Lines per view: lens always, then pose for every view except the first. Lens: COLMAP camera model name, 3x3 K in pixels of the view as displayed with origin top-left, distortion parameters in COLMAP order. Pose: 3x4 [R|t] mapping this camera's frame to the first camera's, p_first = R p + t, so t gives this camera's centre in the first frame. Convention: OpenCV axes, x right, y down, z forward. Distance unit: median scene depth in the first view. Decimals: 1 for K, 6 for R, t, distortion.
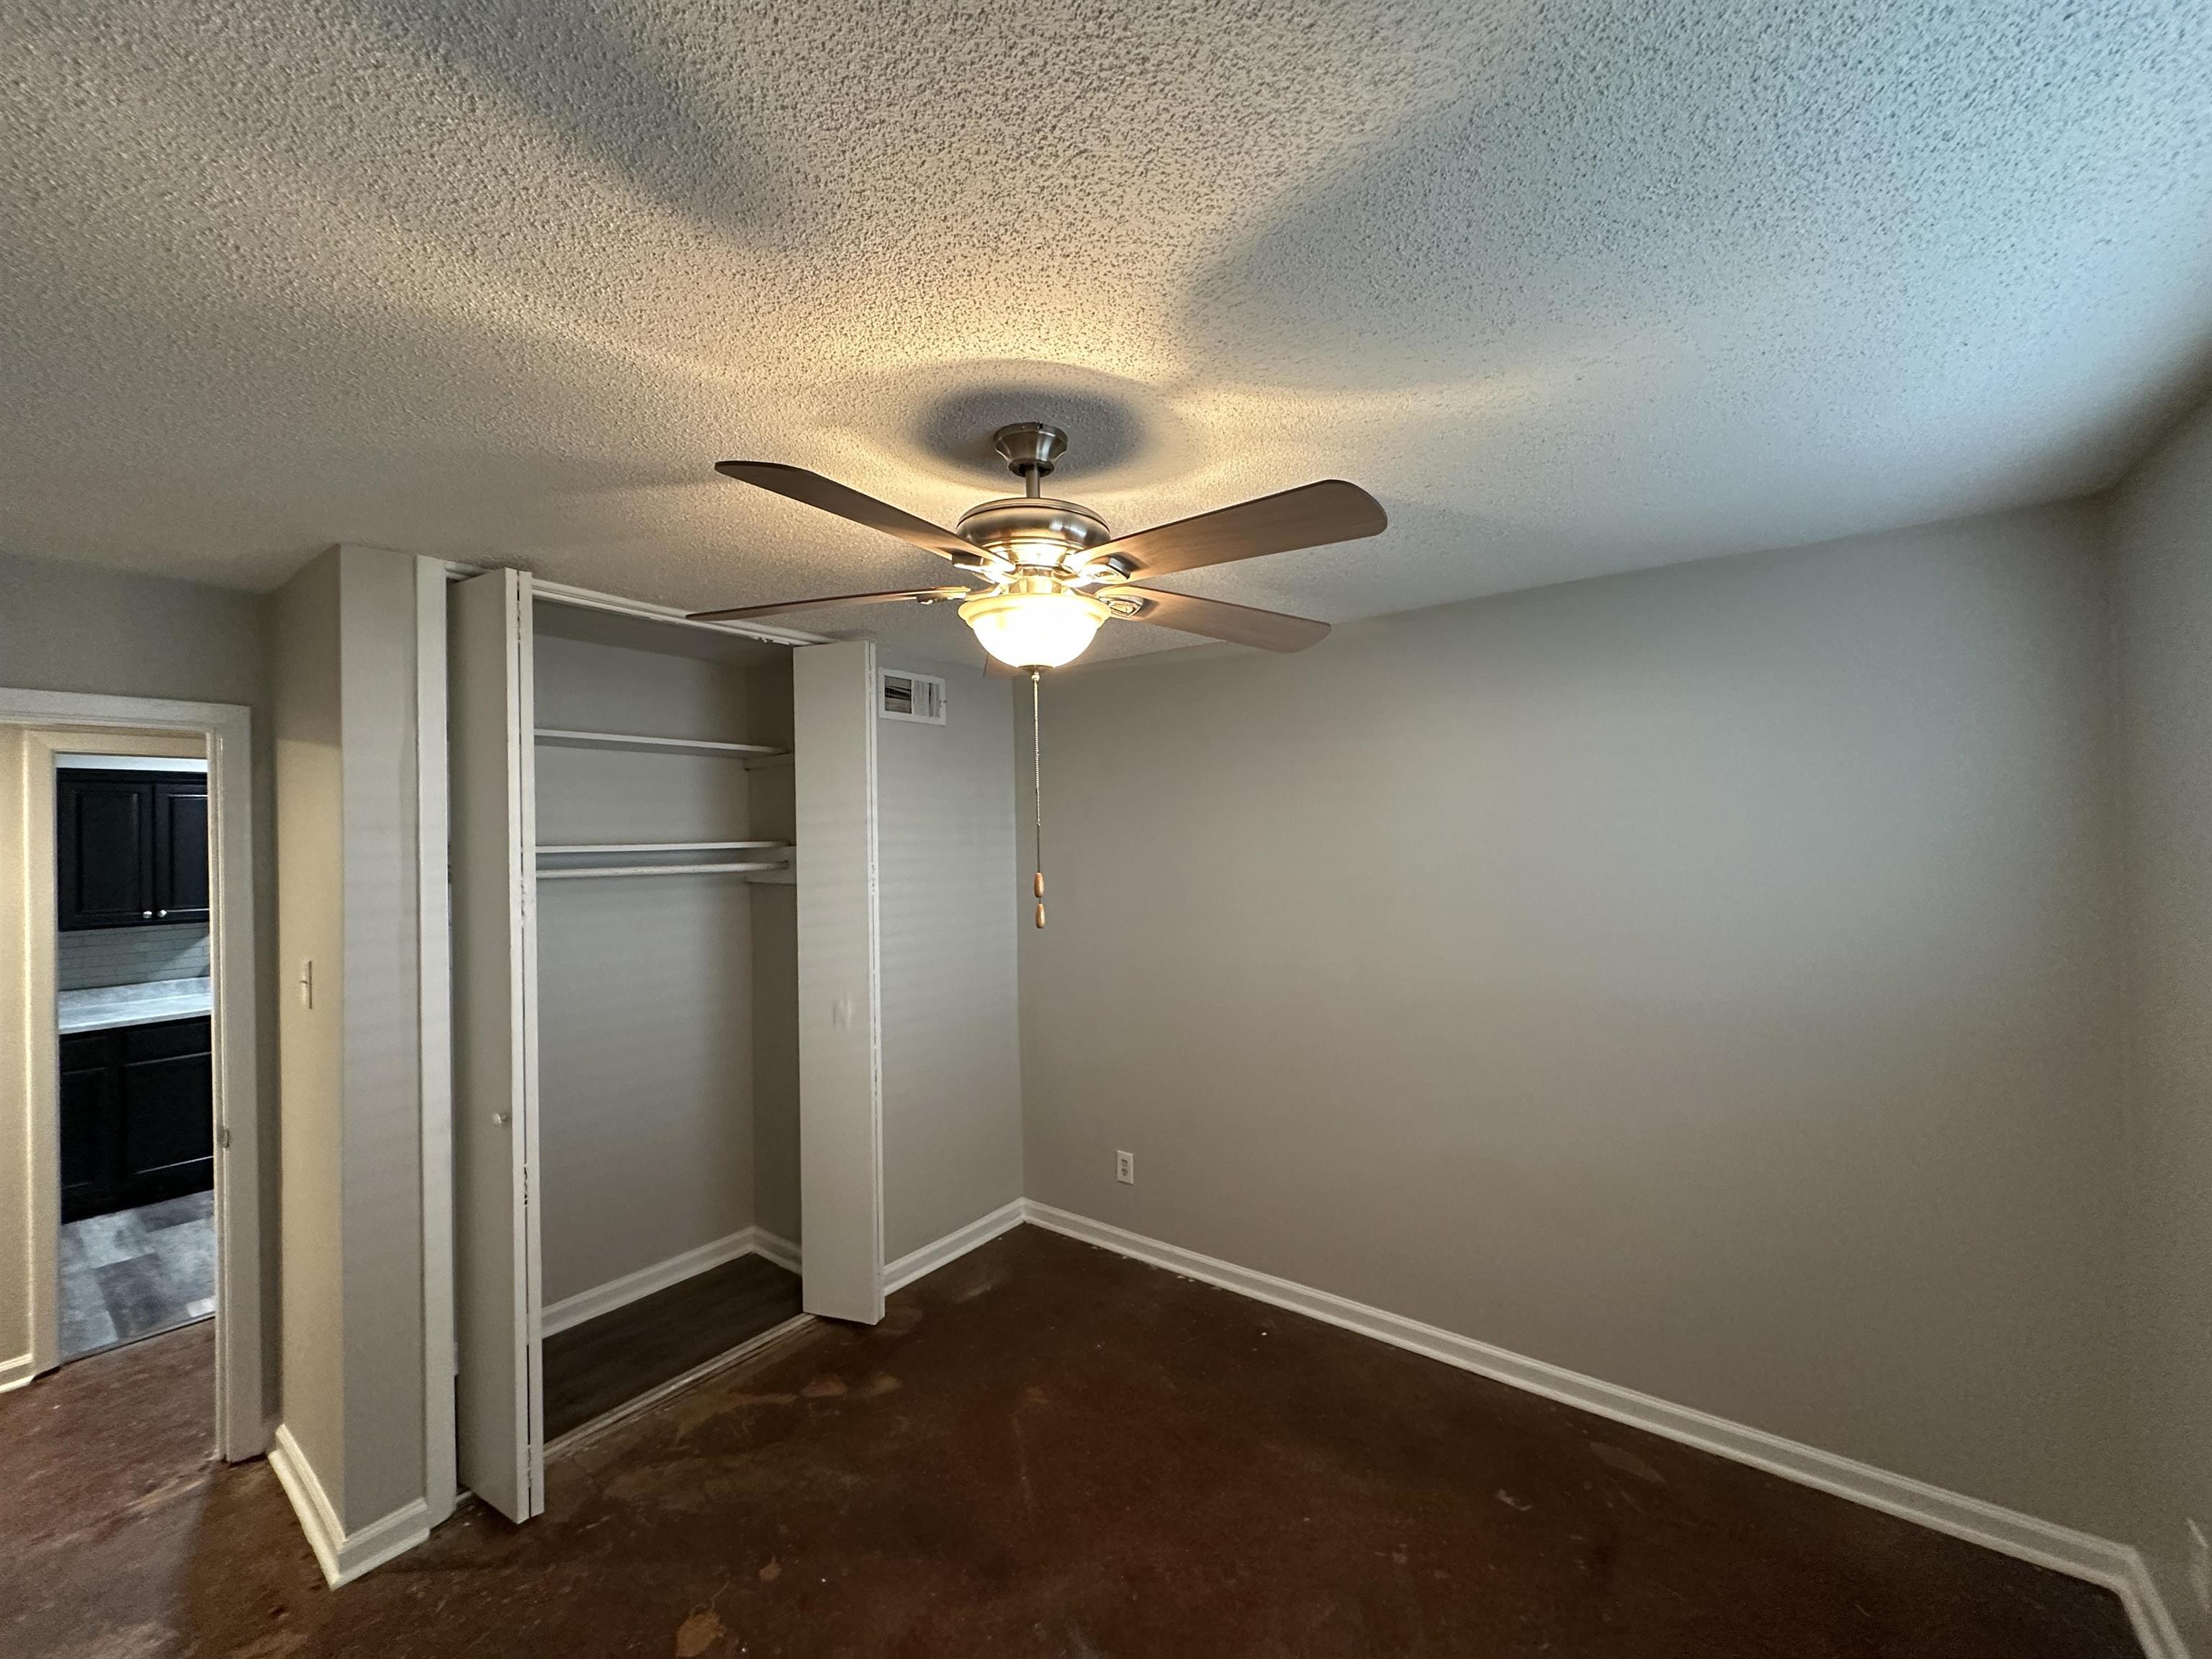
lens RADIAL K [[880.3, 0, 1103.5], [0, 880.3, 829.5], [0, 0, 1]] dist [-0.000687, -0.000109]
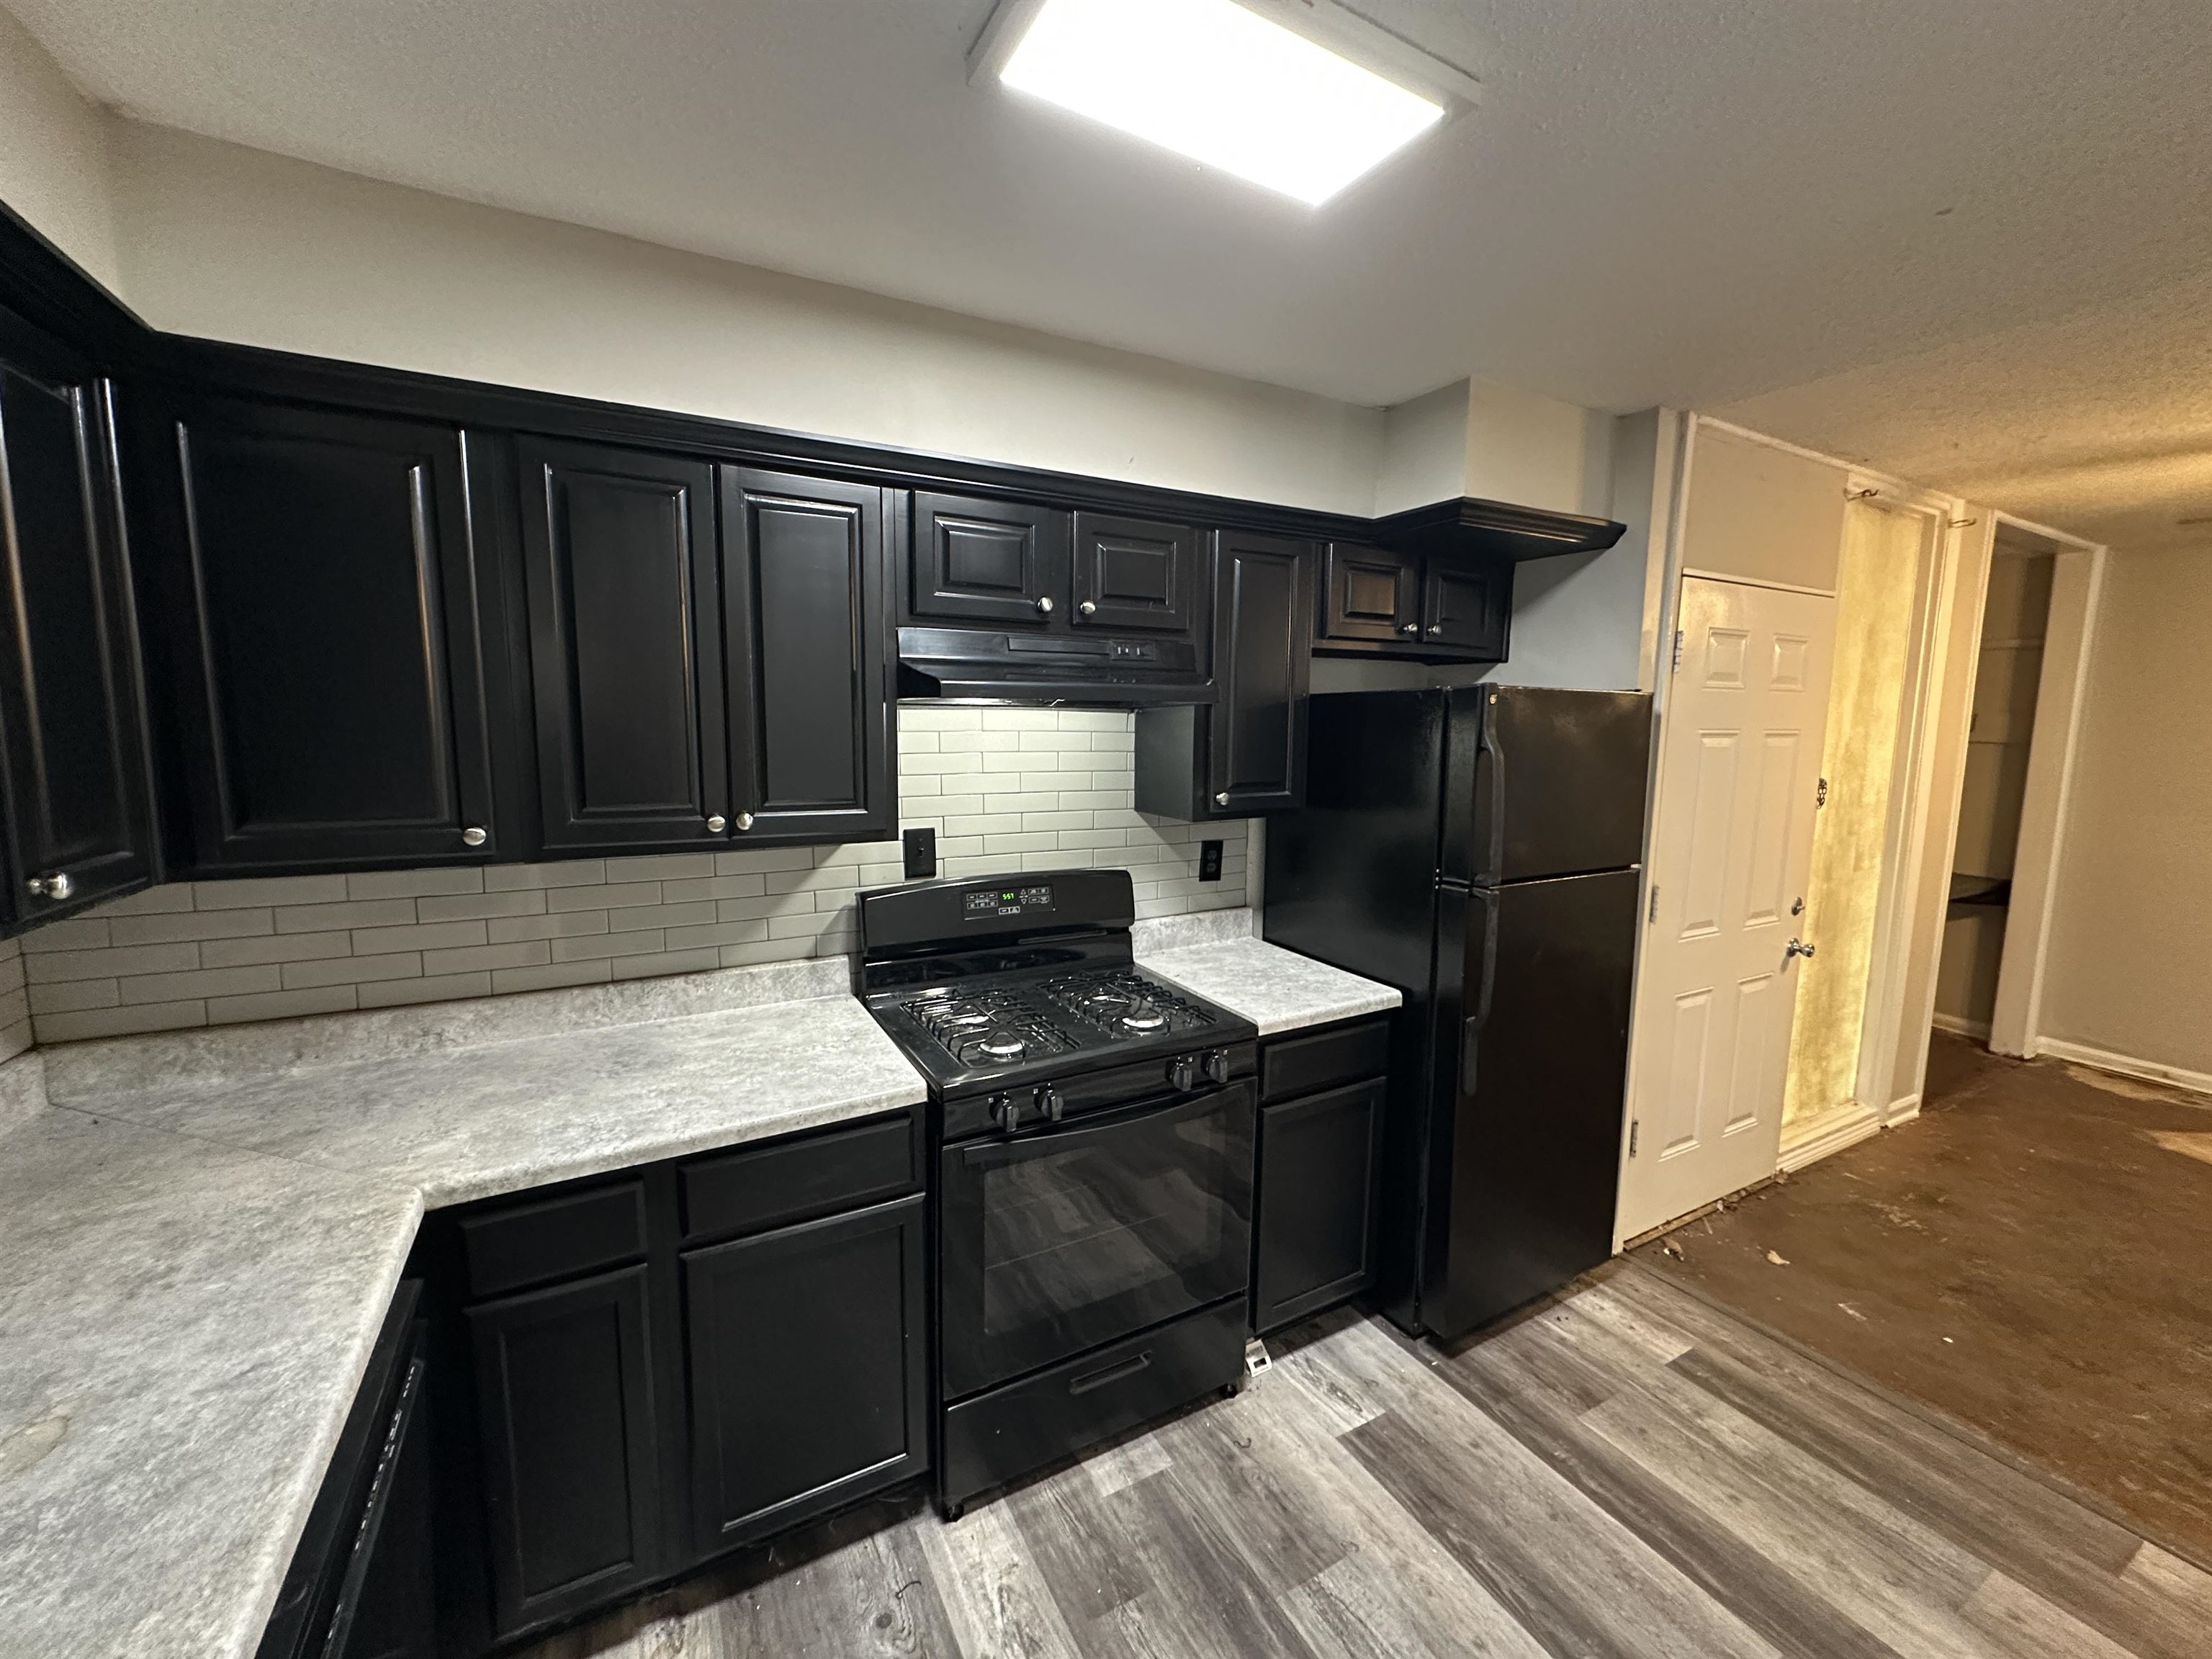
lens RADIAL K [[880.3, 0, 1103.5], [0, 880.3, 829.5], [0, 0, 1]] dist [-0.000687, -0.000109]
pose [[0.914204, 0.076471, -0.397973, -0.723851], [-0.020019, 0.989358, 0.144120, 0.037474], [0.404759, -0.123788, 0.906006, 0.668449]]
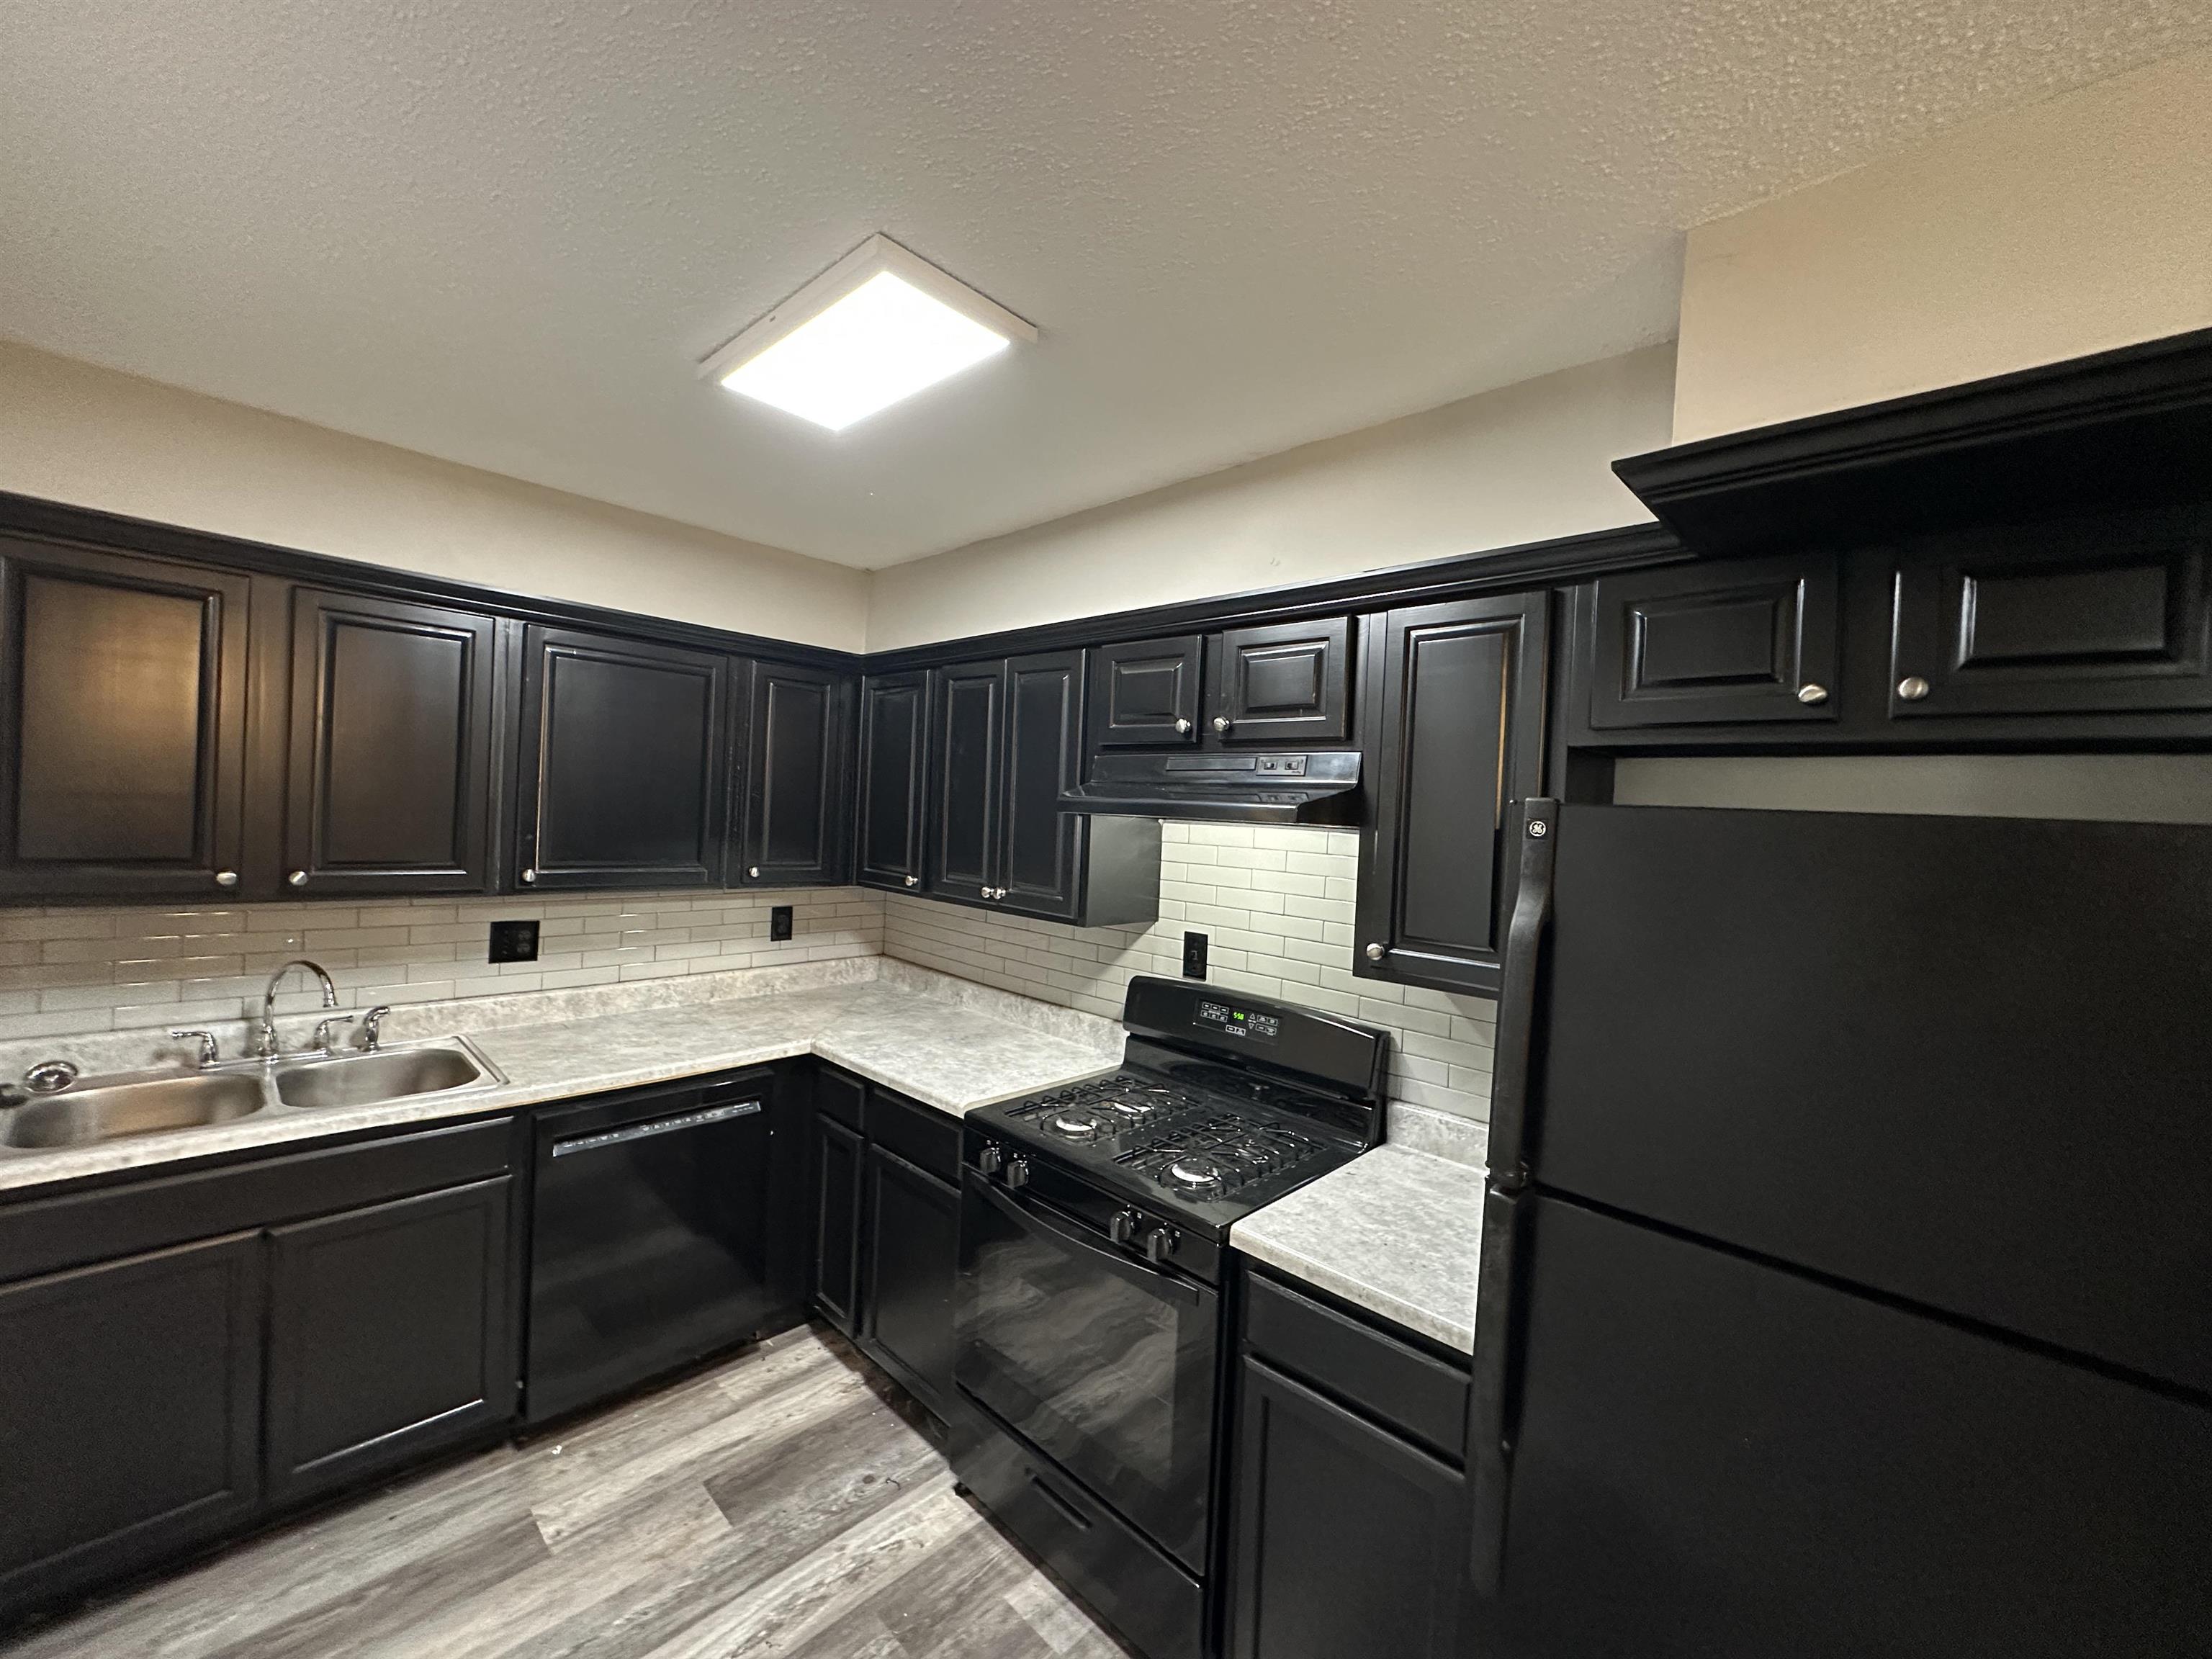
lens RADIAL K [[880.3, 0, 1103.5], [0, 880.3, 829.5], [0, 0, 1]] dist [-0.000687, -0.000109]
pose [[-0.117486, 0.037287, -0.992374, -0.490873], [-0.032084, 0.998631, 0.041321, 0.027303], [0.992556, 0.036694, -0.116129, 1.052820]]
